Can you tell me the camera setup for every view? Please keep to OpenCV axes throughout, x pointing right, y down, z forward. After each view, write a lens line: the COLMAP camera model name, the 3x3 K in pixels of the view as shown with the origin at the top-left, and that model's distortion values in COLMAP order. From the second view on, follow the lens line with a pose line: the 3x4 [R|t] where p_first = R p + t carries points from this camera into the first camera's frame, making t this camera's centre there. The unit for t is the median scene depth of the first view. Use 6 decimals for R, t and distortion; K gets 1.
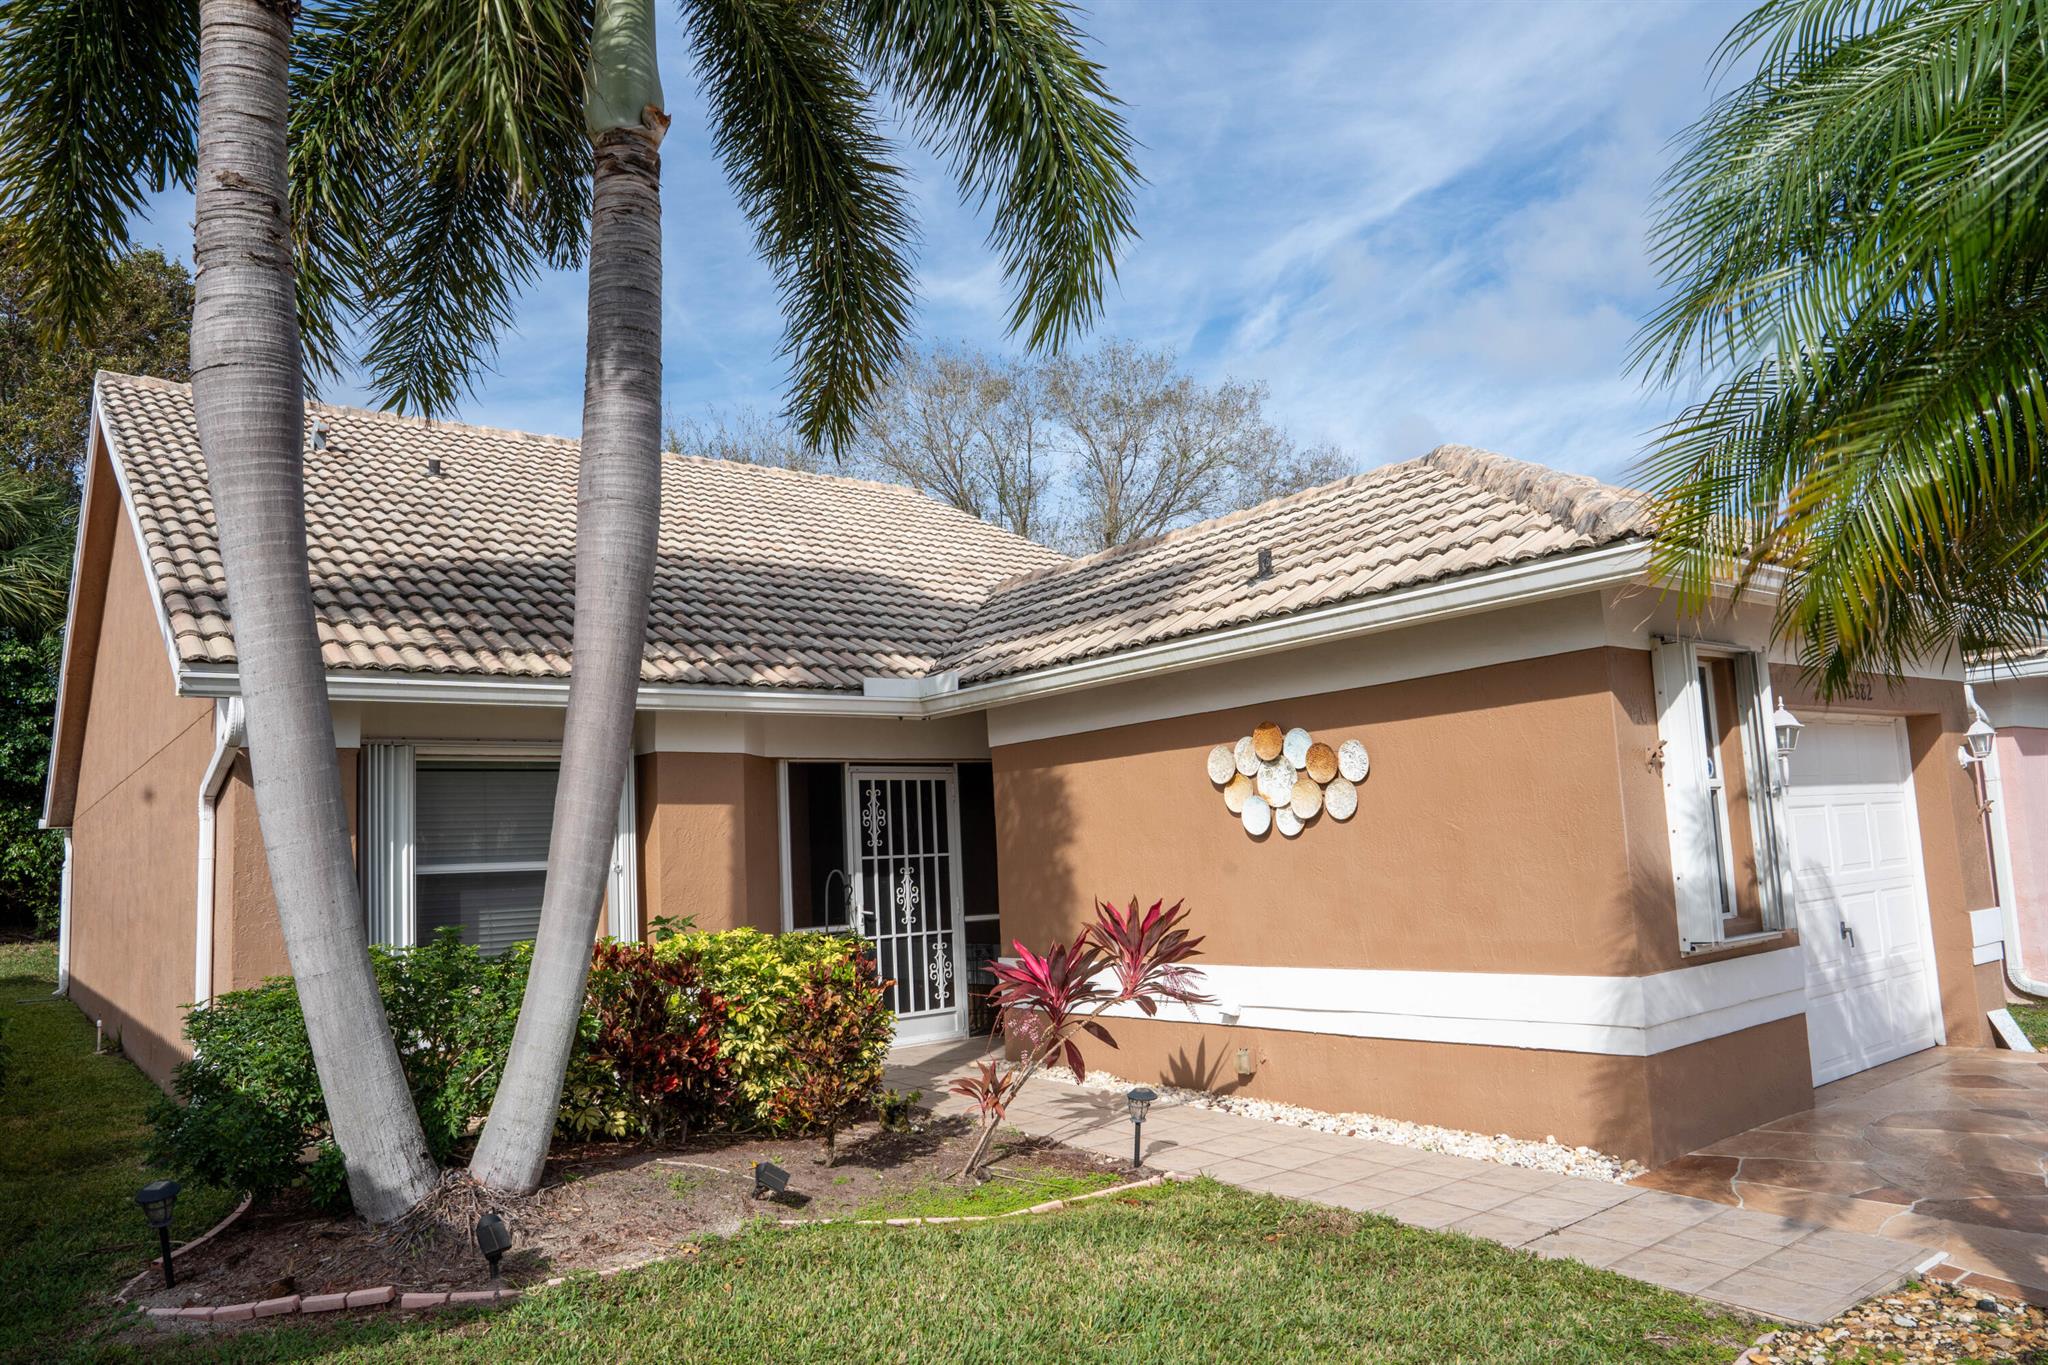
lens RADIAL K [[1447.9, 0, 1023.2], [0, 1447.9, 687.5], [0, 0, 1]] dist [-0.006888, 0.002664]
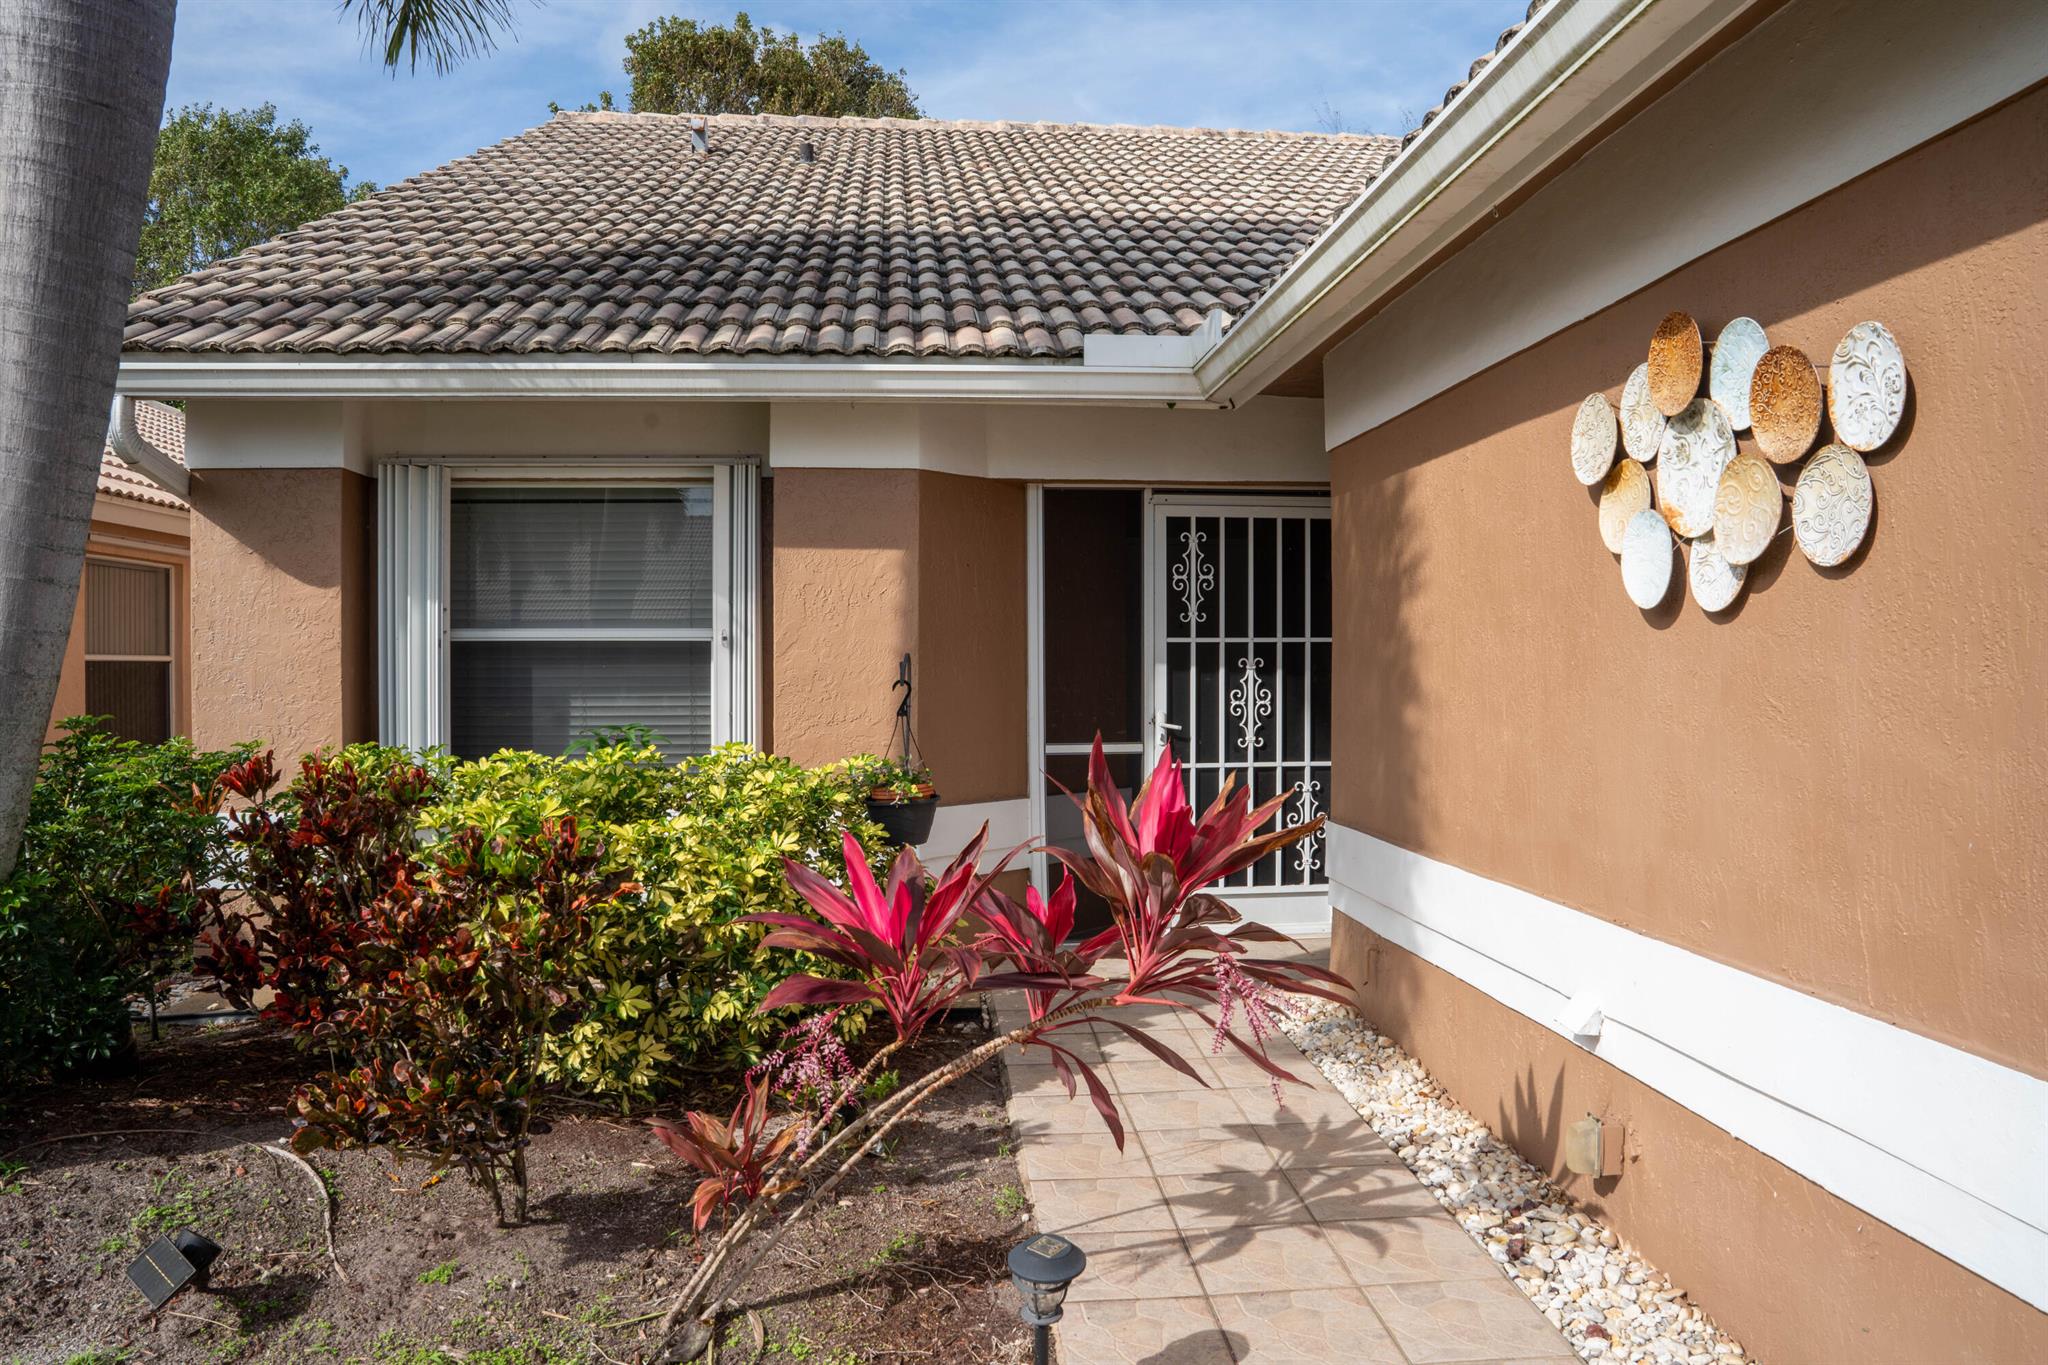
lens RADIAL K [[1447.9, 0, 1024.3], [0, 1447.9, 679.0], [0, 0, 1]] dist [-0.006888, 0.002664]
pose [[0.841502, 0.046787, -0.538224, 0.180648], [0.031320, 0.990343, 0.135057, 0.048354], [0.539345, -0.130508, 0.831910, 0.448472]]
